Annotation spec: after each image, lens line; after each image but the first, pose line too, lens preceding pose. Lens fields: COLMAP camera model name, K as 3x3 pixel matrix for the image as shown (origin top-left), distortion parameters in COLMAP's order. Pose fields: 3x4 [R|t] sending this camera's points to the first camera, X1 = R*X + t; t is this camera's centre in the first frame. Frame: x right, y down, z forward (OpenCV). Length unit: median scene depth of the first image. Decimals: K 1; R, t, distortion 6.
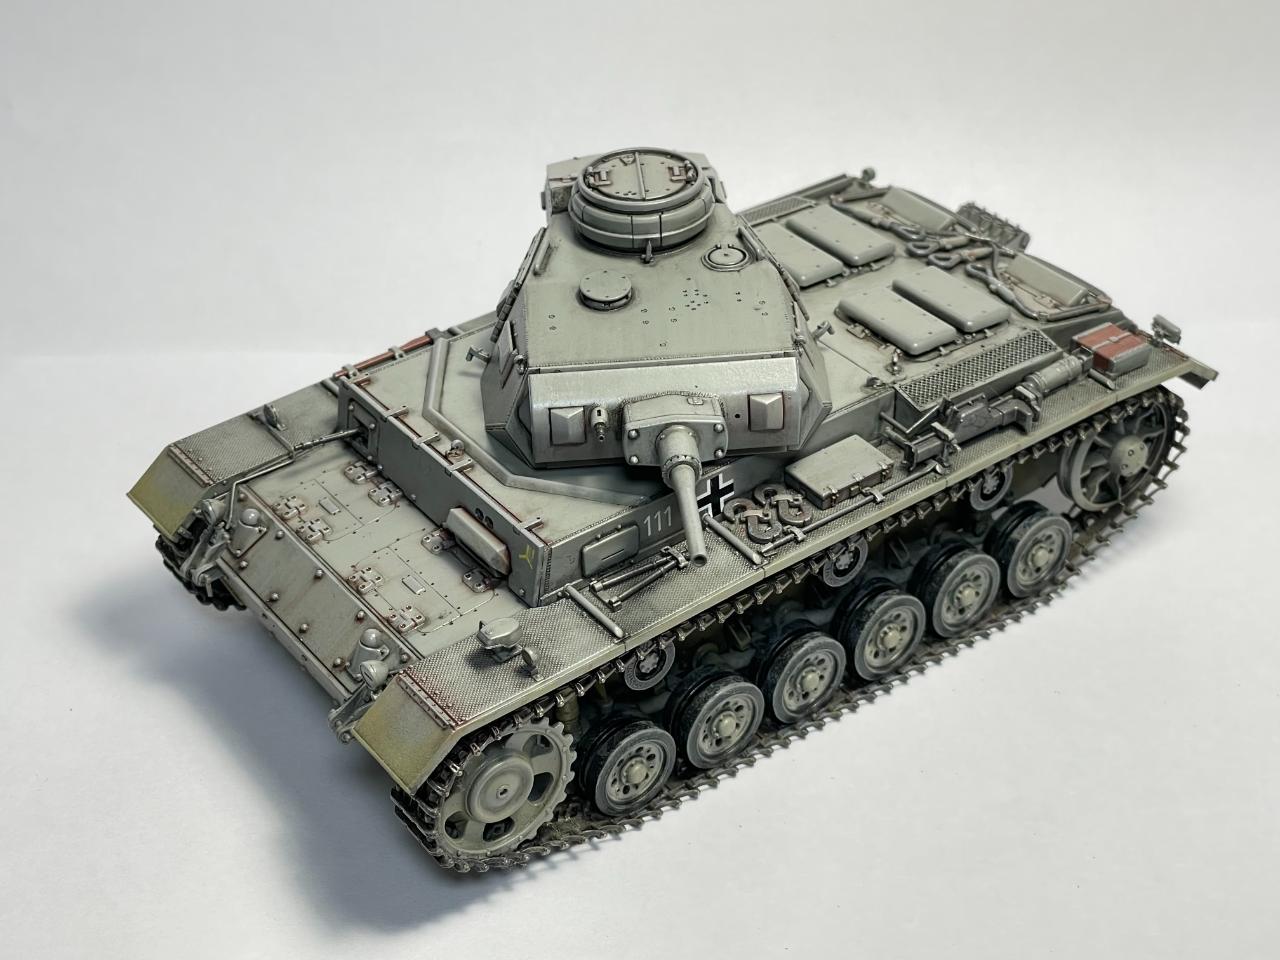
lens RADIAL K [[2073.3, 0, 641.4], [0, 2073.3, 481.8], [0, 0, 1]] dist [0.066443, 0.000000]
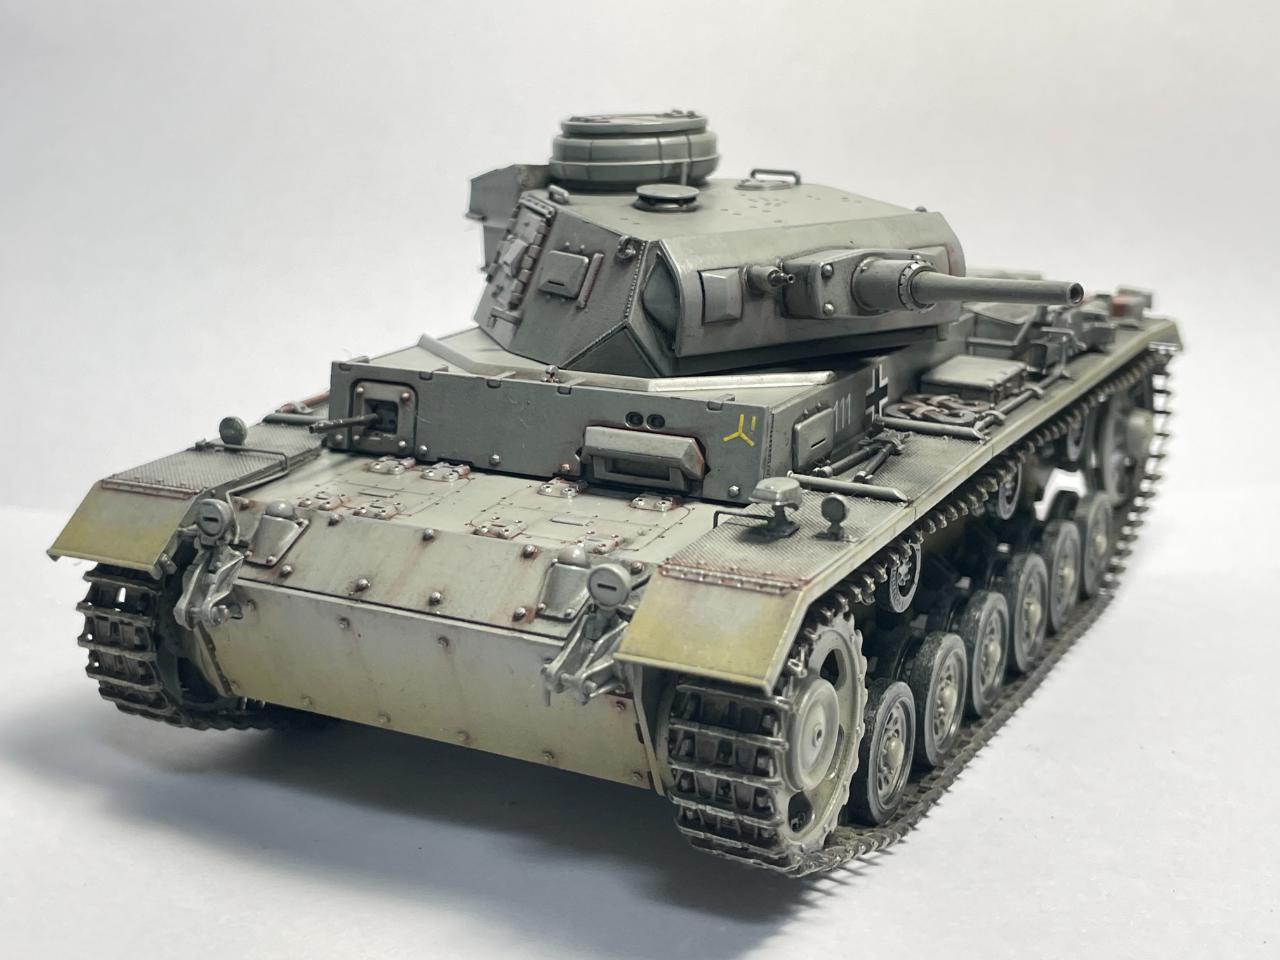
lens RADIAL K [[1747.4, 0, 638.5], [0, 1747.4, 479.3], [0, 0, 1]] dist [0.053748, 0.000000]
pose [[0.924049, -0.112962, 0.365202, -0.294858], [0.223342, 0.934865, -0.275945, 0.199625], [-0.310244, 0.336552, 0.889090, 0.443252]]
